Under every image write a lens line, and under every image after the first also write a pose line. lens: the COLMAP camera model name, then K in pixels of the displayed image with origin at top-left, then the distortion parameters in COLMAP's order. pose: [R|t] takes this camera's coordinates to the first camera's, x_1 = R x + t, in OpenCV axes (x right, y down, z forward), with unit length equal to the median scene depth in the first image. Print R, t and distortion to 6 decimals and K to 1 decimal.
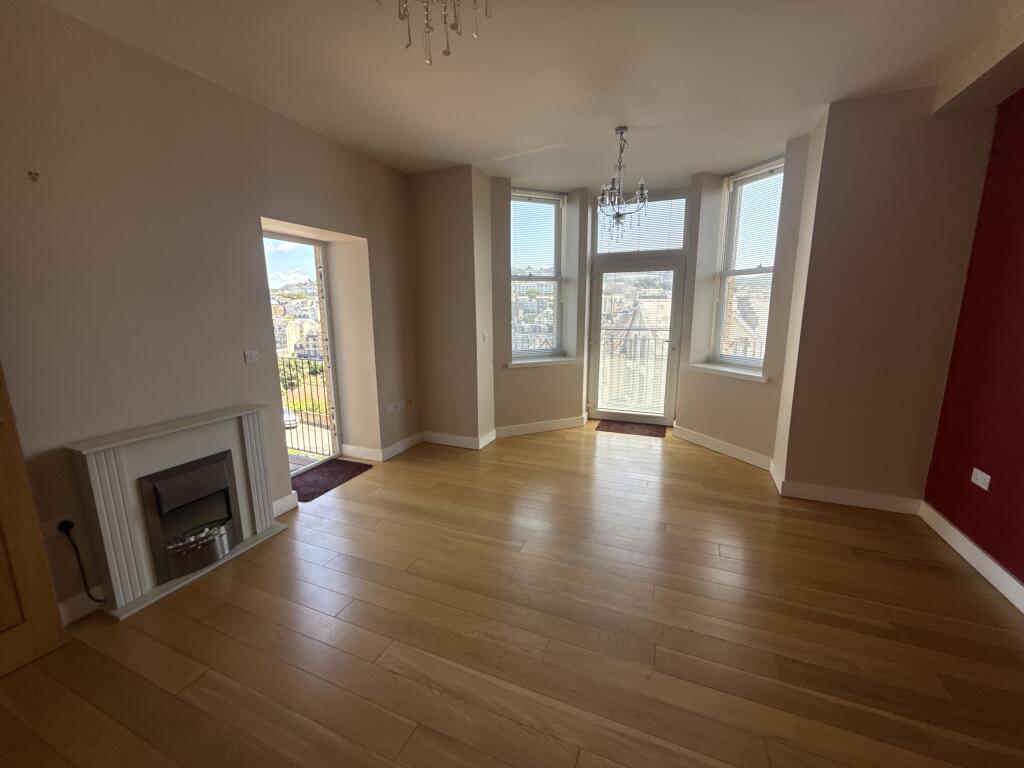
lens RADIAL K [[406.1, 0, 512.0], [0, 406.1, 384.0], [0, 0, 1]] dist [0.001077, 0.000252]
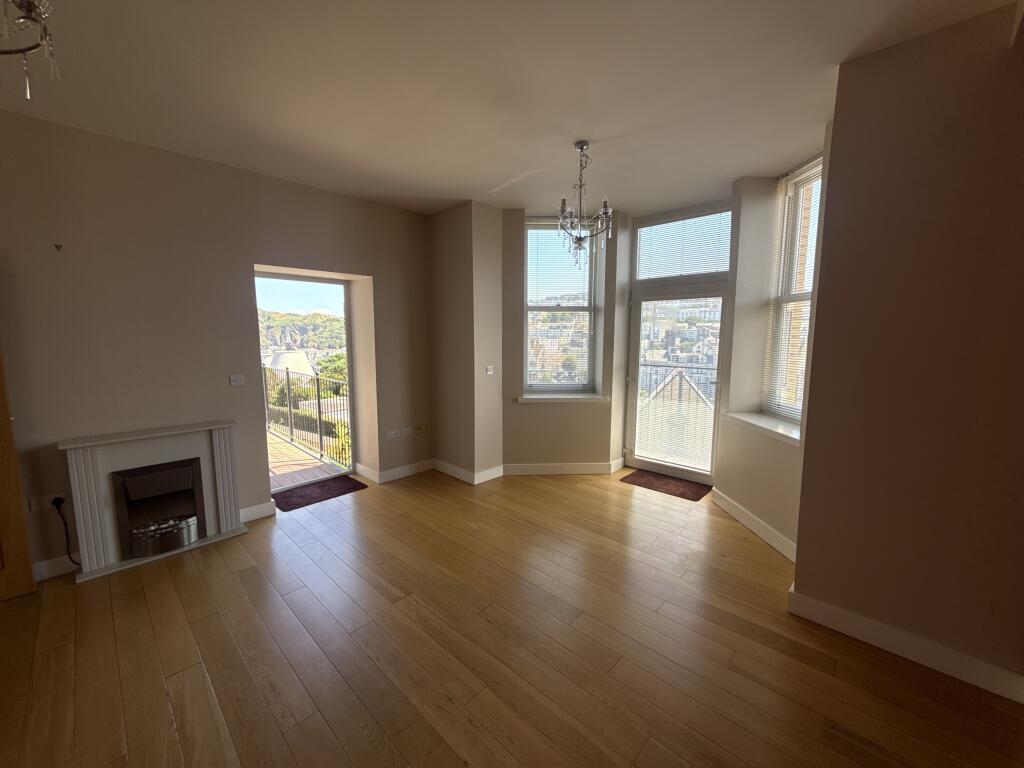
lens RADIAL K [[407.2, 0, 512.0], [0, 407.2, 384.0], [0, 0, 1]] dist [-0.000305, 0.000161]
pose [[0.934251, 0.050613, -0.353007, 0.330950], [-0.073728, 0.995904, -0.052338, -0.033209], [0.348912, 0.074923, 0.934156, 0.108335]]
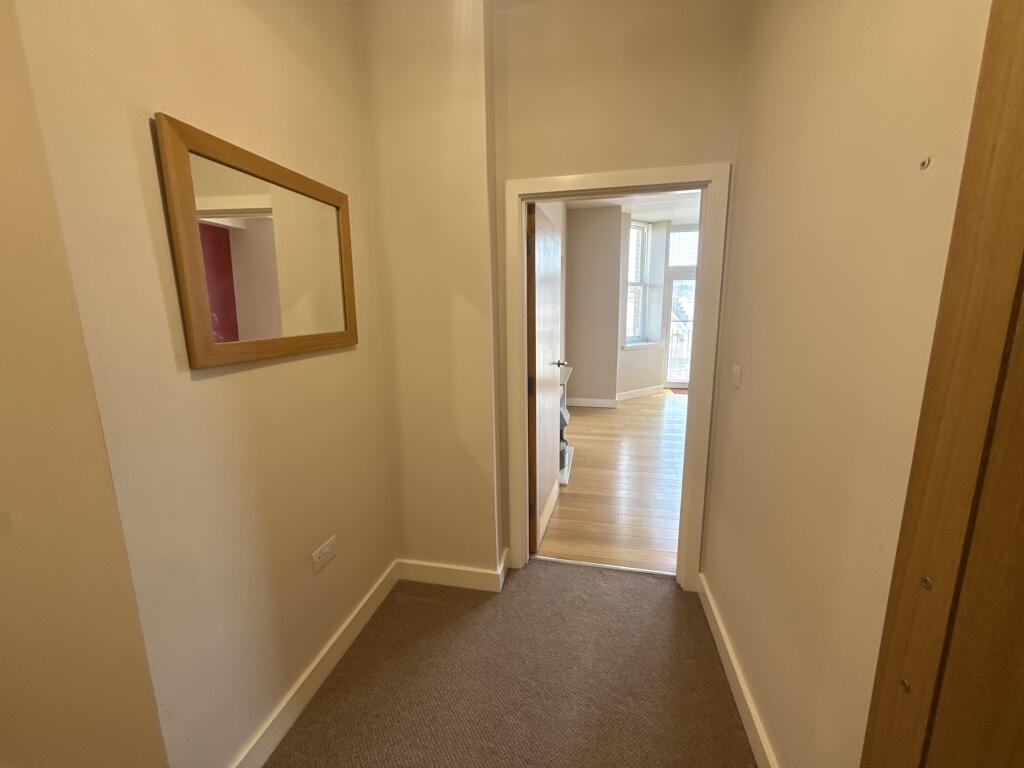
lens RADIAL K [[406.1, 0, 512.0], [0, 406.1, 384.0], [0, 0, 1]] dist [0.001077, 0.000252]
pose [[0.982018, -0.038223, 0.184877, -0.685742], [0.038934, 0.999242, -0.000217, 0.067983], [-0.184728, 0.007411, 0.982762, -0.300023]]
